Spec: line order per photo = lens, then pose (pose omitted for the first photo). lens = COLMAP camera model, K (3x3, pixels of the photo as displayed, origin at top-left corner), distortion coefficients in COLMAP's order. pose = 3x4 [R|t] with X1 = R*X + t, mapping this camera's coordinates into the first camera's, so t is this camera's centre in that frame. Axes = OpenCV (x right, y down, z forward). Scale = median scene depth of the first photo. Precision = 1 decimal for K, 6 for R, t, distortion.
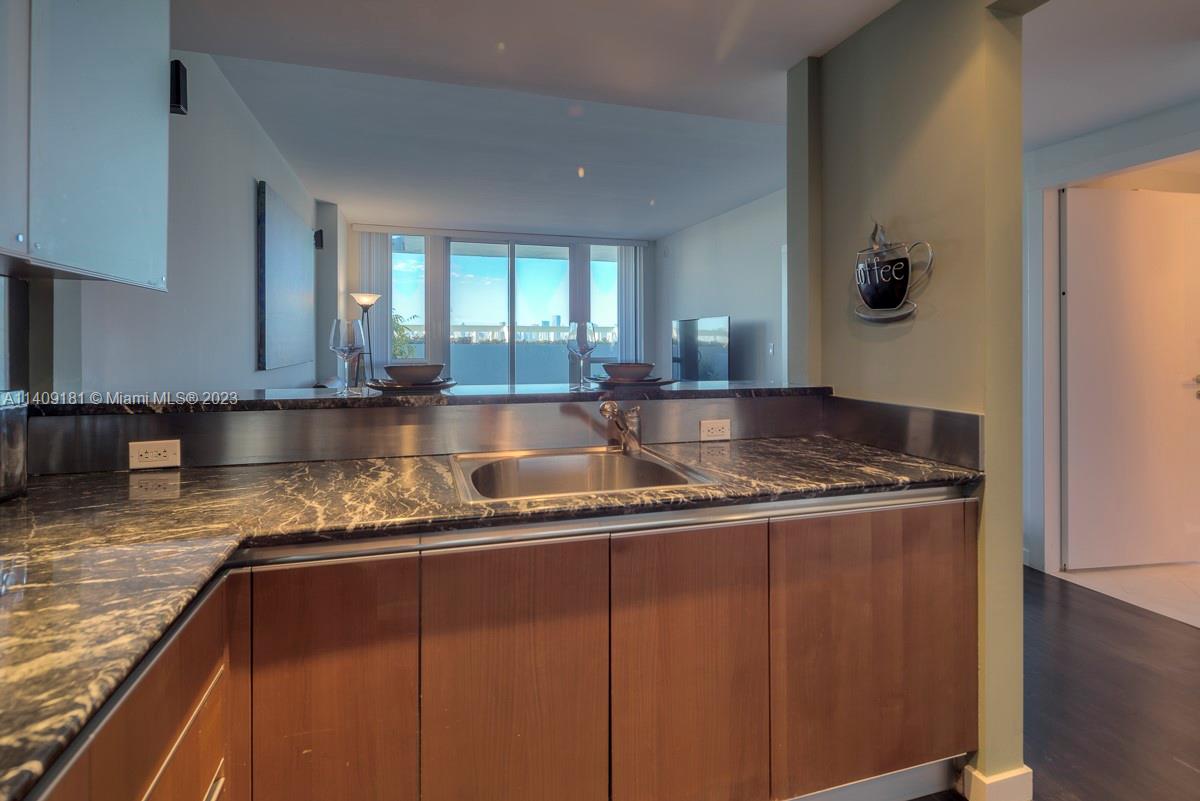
lens RADIAL K [[582.1, 0, 596.9], [0, 582.1, 345.2], [0, 0, 1]] dist [-0.000080, -0.001738]
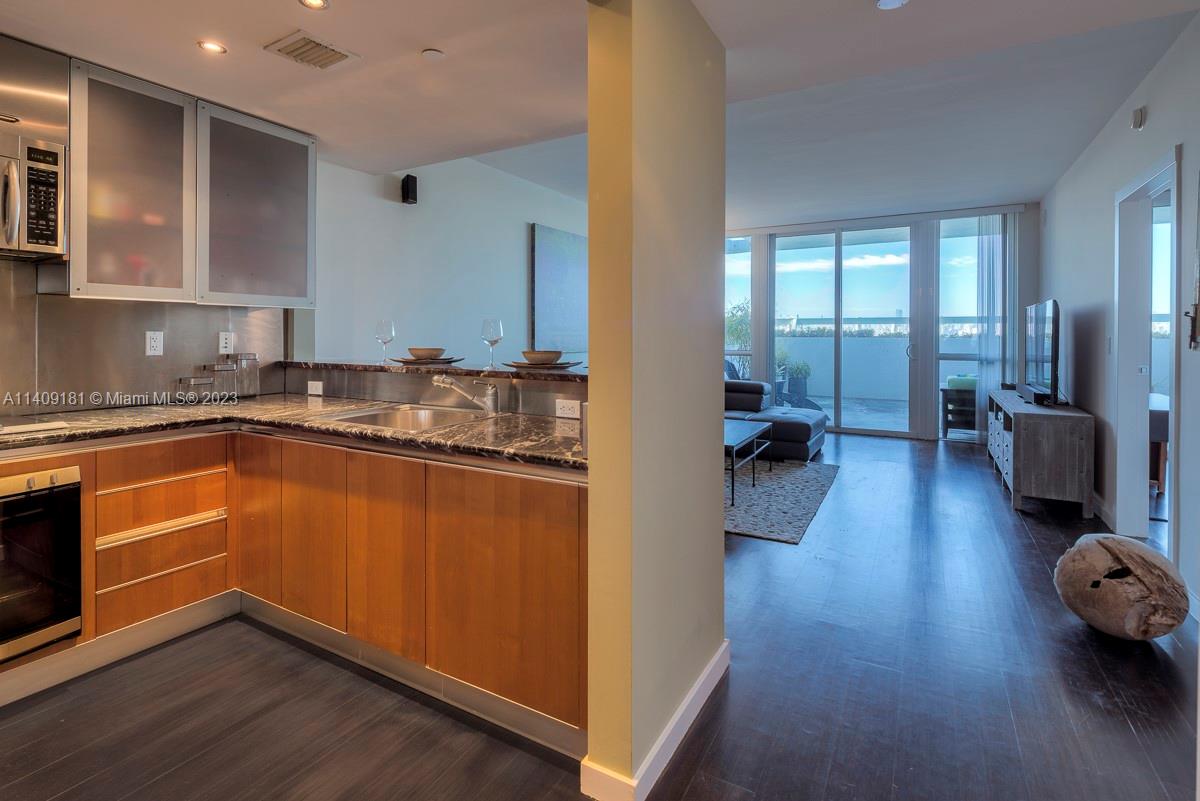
lens RADIAL K [[582.1, 0, 588.0], [0, 582.1, 338.0], [0, 0, 1]] dist [-0.000080, -0.001738]
pose [[0.677684, 0.005763, -0.735330, 0.298808], [-0.006771, 0.999976, 0.001597, 0.000161], [0.735322, 0.003897, 0.677707, 0.064539]]
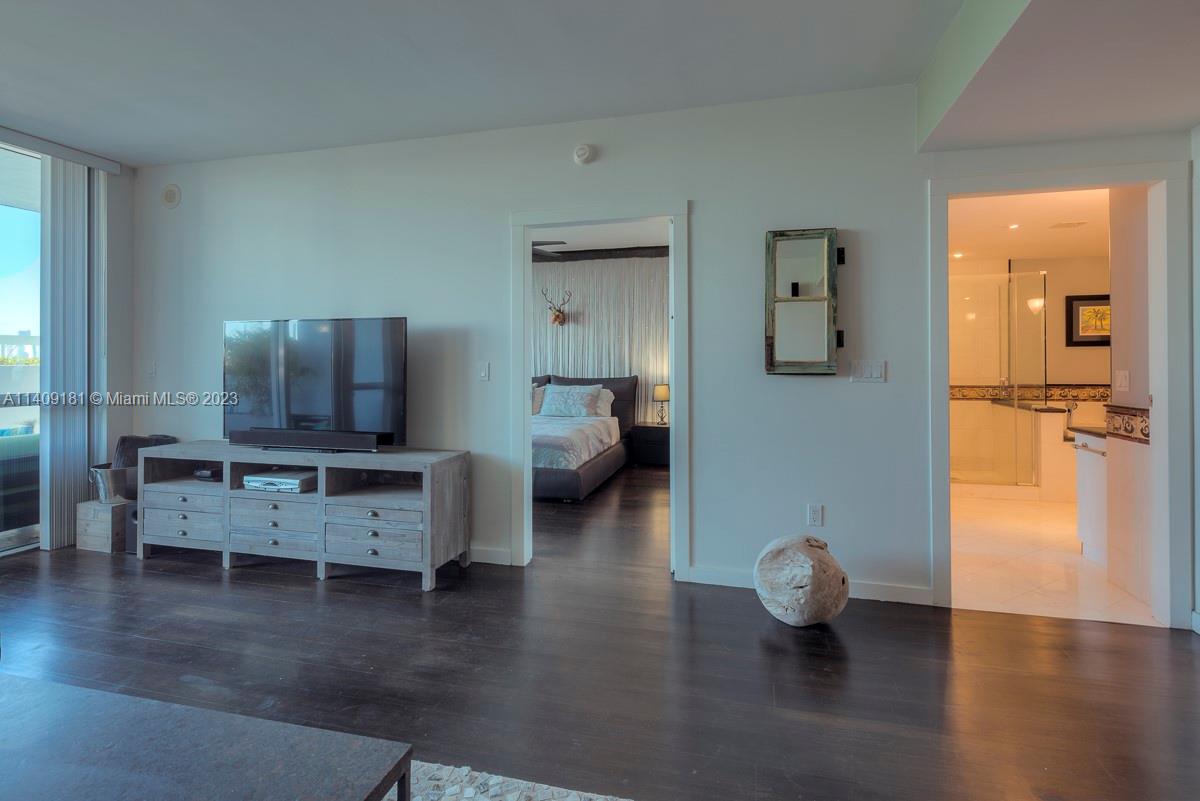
lens RADIAL K [[582.1, 0, 603.9], [0, 582.1, 358.0], [0, 0, 1]] dist [-0.000080, -0.001738]
pose [[0.535261, 0.001996, 0.844684, -0.131596], [0.006678, 0.999956, -0.006595, -0.001922], [-0.844660, 0.009171, 0.535224, 0.427022]]
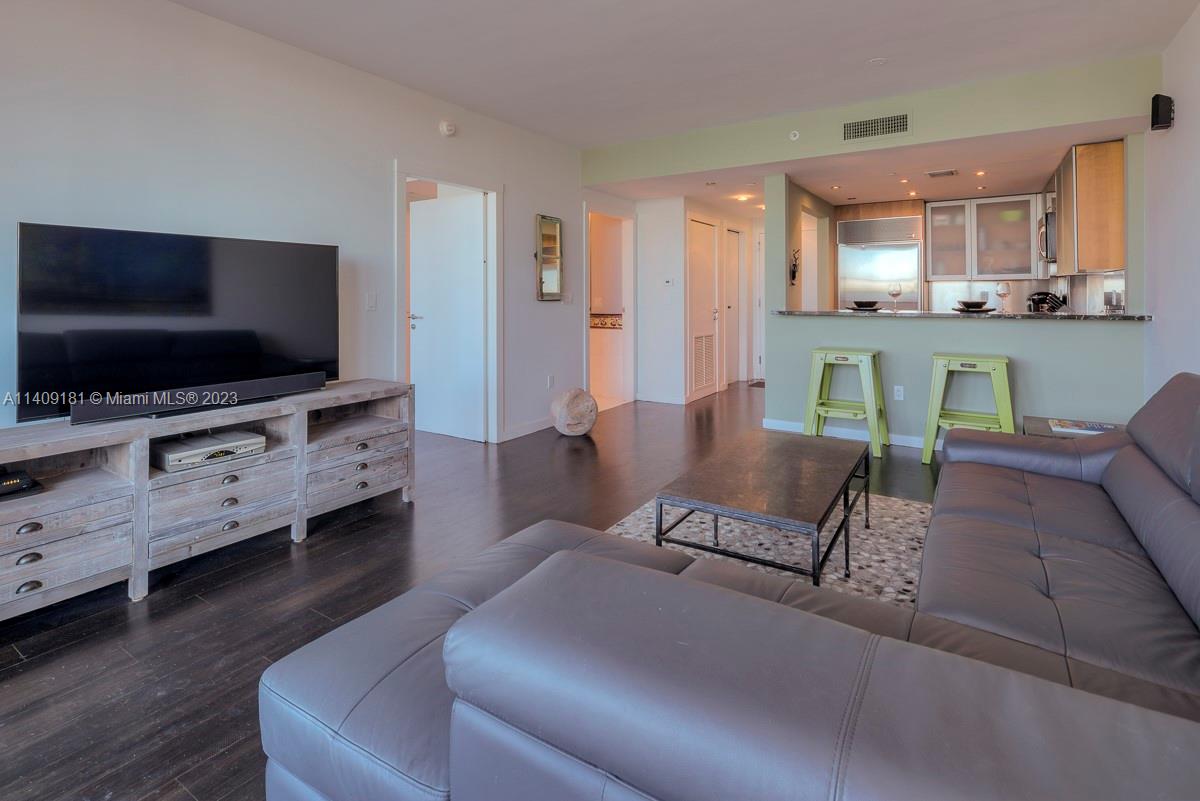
lens RADIAL K [[582.1, 0, 595.3], [0, 582.1, 284.6], [0, 0, 1]] dist [-0.000080, -0.001738]
pose [[-0.634843, 0.013431, 0.772524, -0.298424], [0.005507, 0.999902, -0.012859, -0.002045], [-0.772621, -0.003909, -0.634855, 0.946965]]
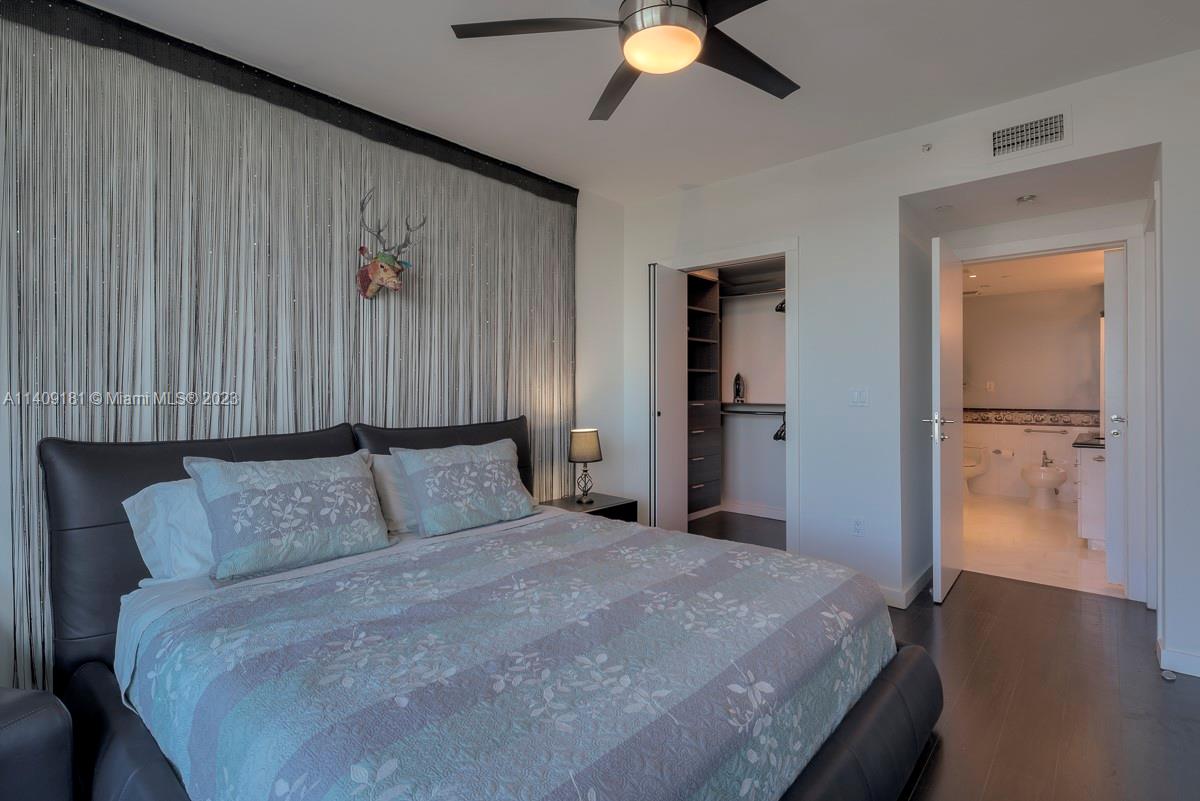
lens RADIAL K [[582.1, 0, 577.8], [0, 582.1, 386.1], [0, 0, 1]] dist [-0.000080, -0.001738]
pose [[-0.507231, 0.004939, 0.861796, 0.260690], [0.005677, 0.999981, -0.002390, -0.003156], [-0.861791, 0.003680, -0.507250, 1.105796]]
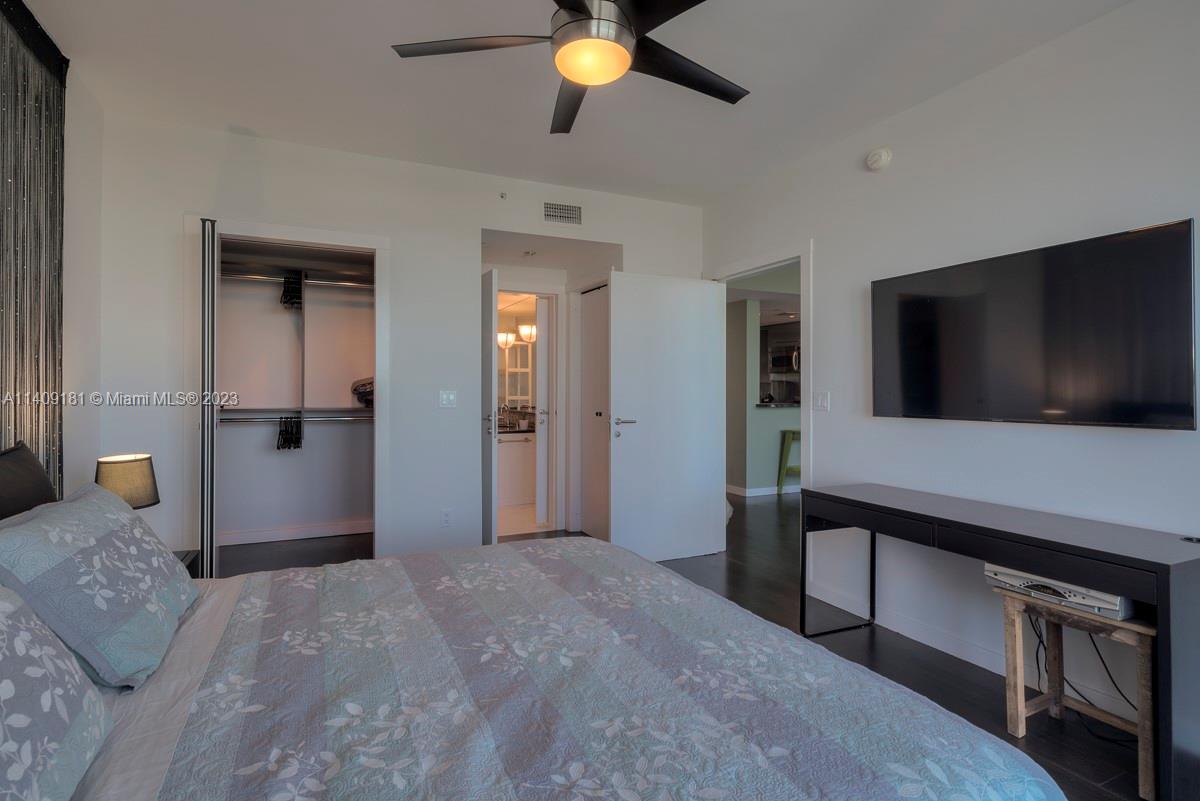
lens RADIAL K [[582.1, 0, 599.0], [0, 582.1, 389.0], [0, 0, 1]] dist [-0.000080, -0.001738]
pose [[-0.989240, -0.003455, -0.146258, 0.491881], [-0.003997, 0.999986, 0.003411, -0.005518], [0.146245, 0.003959, -0.989241, 1.201392]]
